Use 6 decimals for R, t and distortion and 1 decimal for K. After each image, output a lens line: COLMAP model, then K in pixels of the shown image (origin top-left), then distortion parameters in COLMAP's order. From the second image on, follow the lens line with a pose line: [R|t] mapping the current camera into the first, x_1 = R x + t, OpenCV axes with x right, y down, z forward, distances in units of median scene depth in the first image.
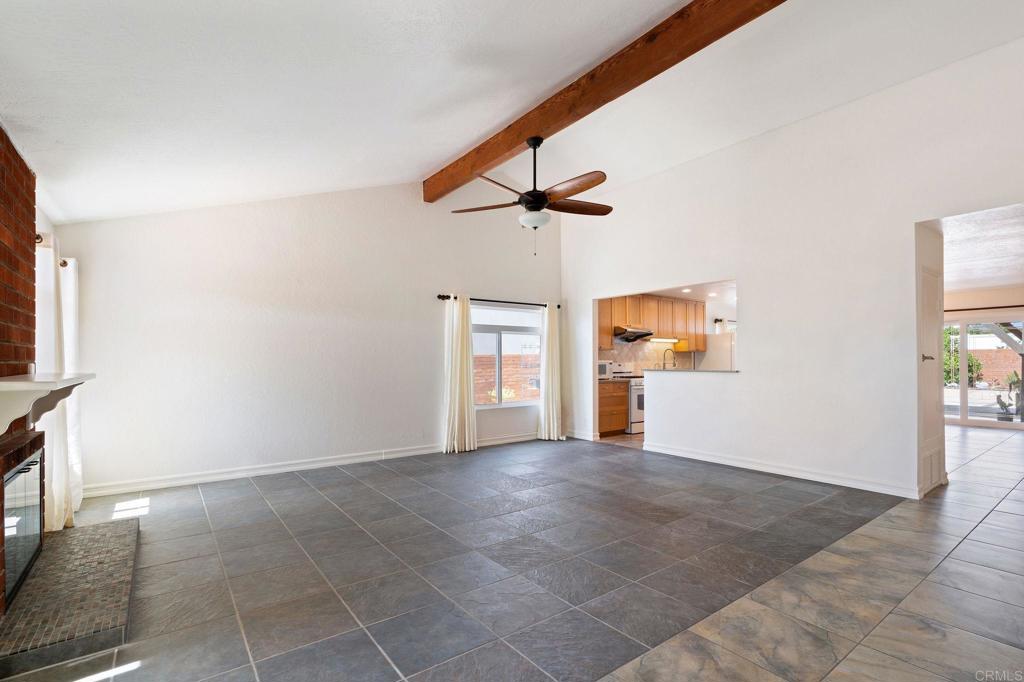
lens RADIAL K [[472.1, 0, 503.7], [0, 472.1, 353.0], [0, 0, 1]] dist [-0.001416, 0.000133]
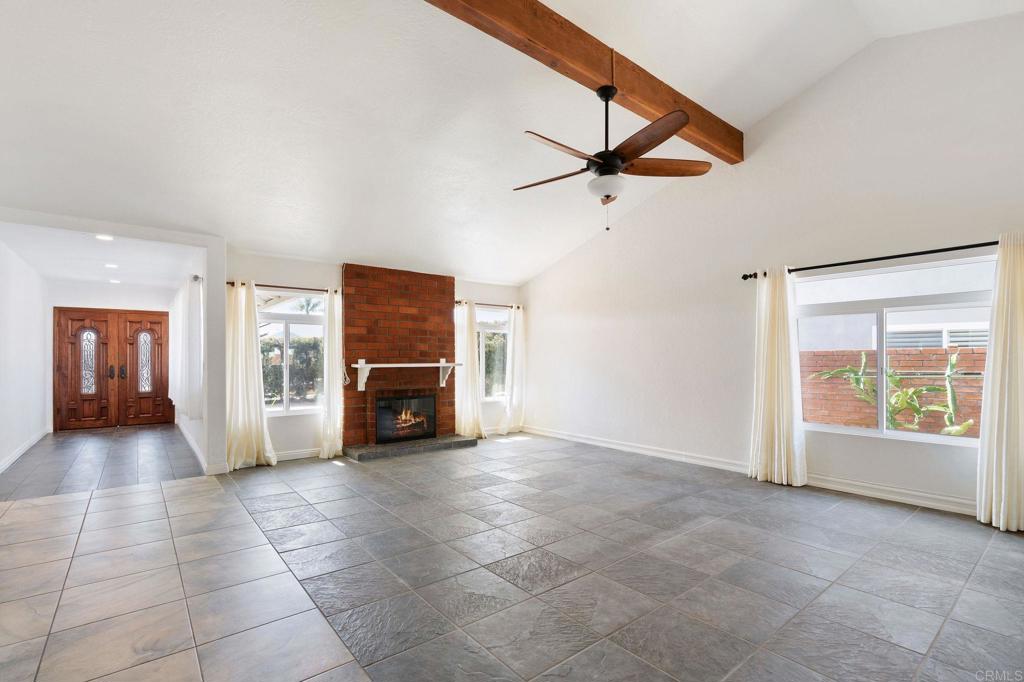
lens RADIAL K [[469.5, 0, 507.0], [0, 469.5, 357.5], [0, 0, 1]] dist [-0.003285, 0.000075]
pose [[0.041845, 0.003010, -0.999120, 1.050943], [0.017856, 0.999833, 0.003760, 0.009166], [0.998965, -0.017998, 0.041785, 0.948221]]
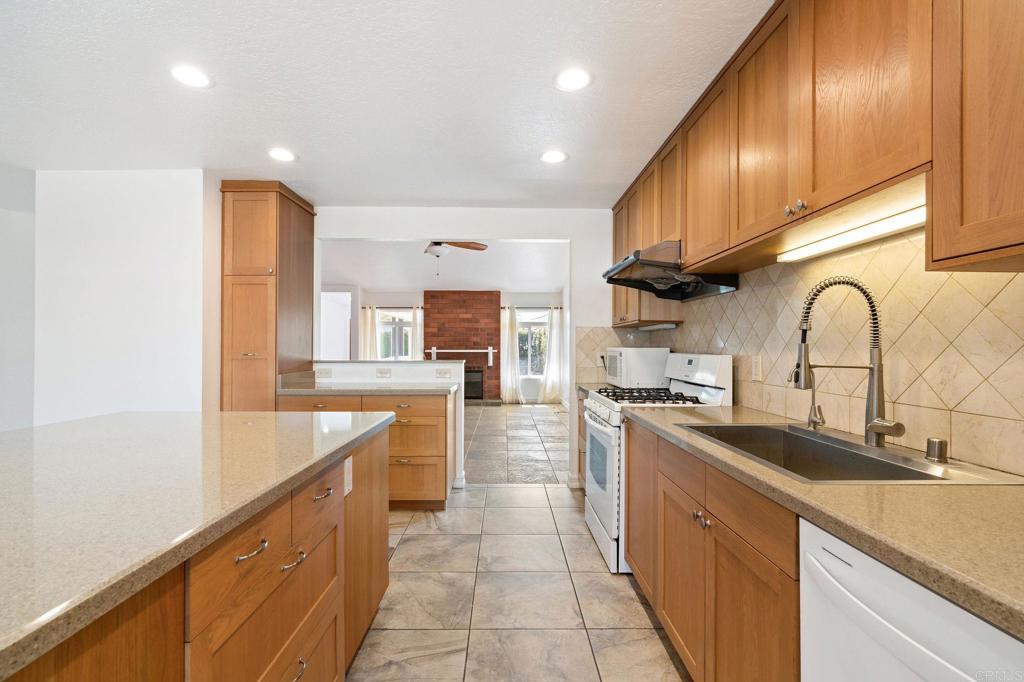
lens RADIAL K [[467.7, 0, 507.3], [0, 467.7, 346.9], [0, 0, 1]] dist [-0.002668, -0.000289]
pose [[-0.587463, 0.003053, -0.809245, 1.334580], [0.013554, 0.999890, -0.006066, 0.033983], [0.809137, -0.014532, -0.587440, 2.431617]]
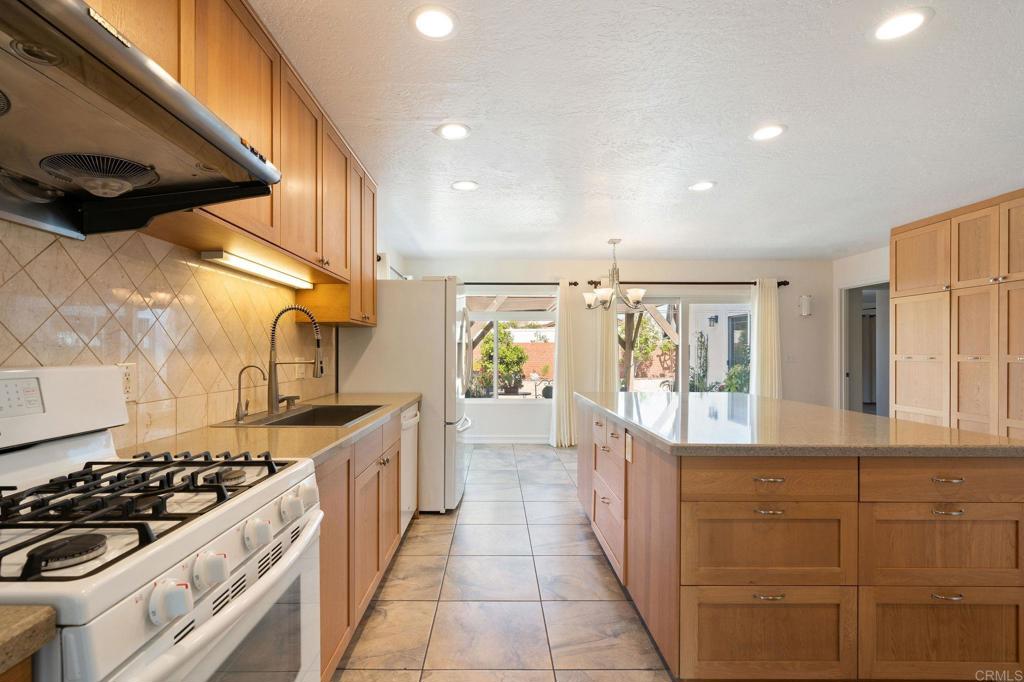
lens RADIAL K [[472.1, 0, 503.7], [0, 472.1, 353.0], [0, 0, 1]] dist [-0.001416, 0.000133]
pose [[0.579755, 0.003591, 0.814783, 0.506266], [-0.018800, 0.999783, 0.008971, 0.028430], [-0.814574, -0.020519, 0.579697, 1.847343]]
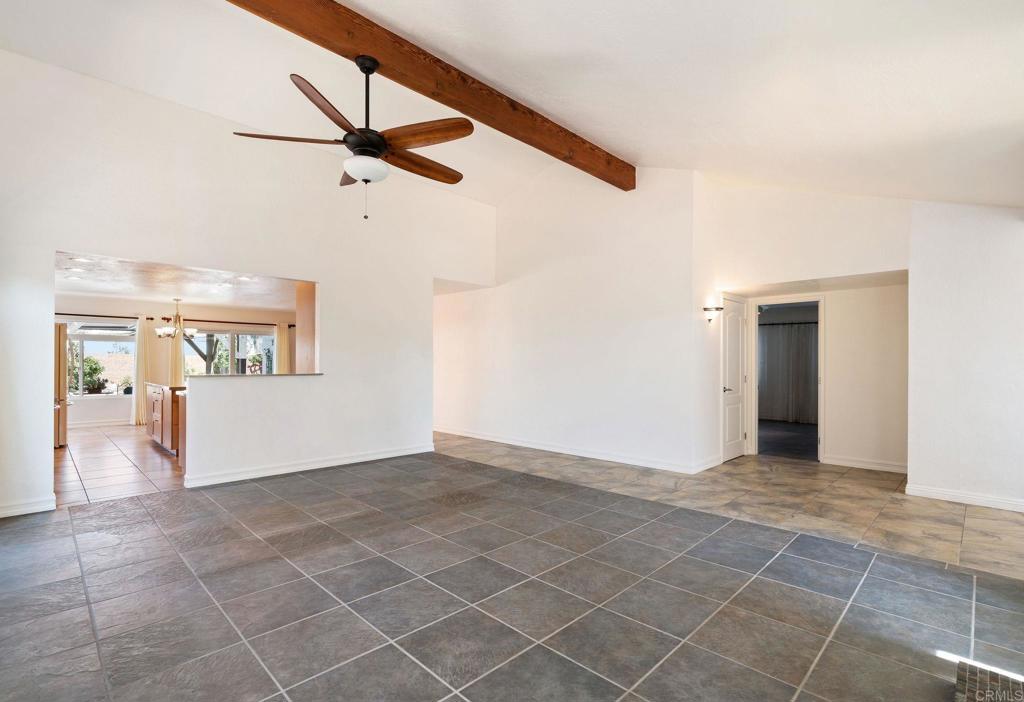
lens RADIAL K [[477.3, 0, 518.2], [0, 477.3, 360.2], [0, 0, 1]] dist [-0.000837, 0.000221]
pose [[-0.157150, 0.011406, 0.987509, -0.841900], [-0.017375, 0.999747, -0.014313, 0.021793], [-0.987422, -0.019408, -0.156912, 1.058809]]
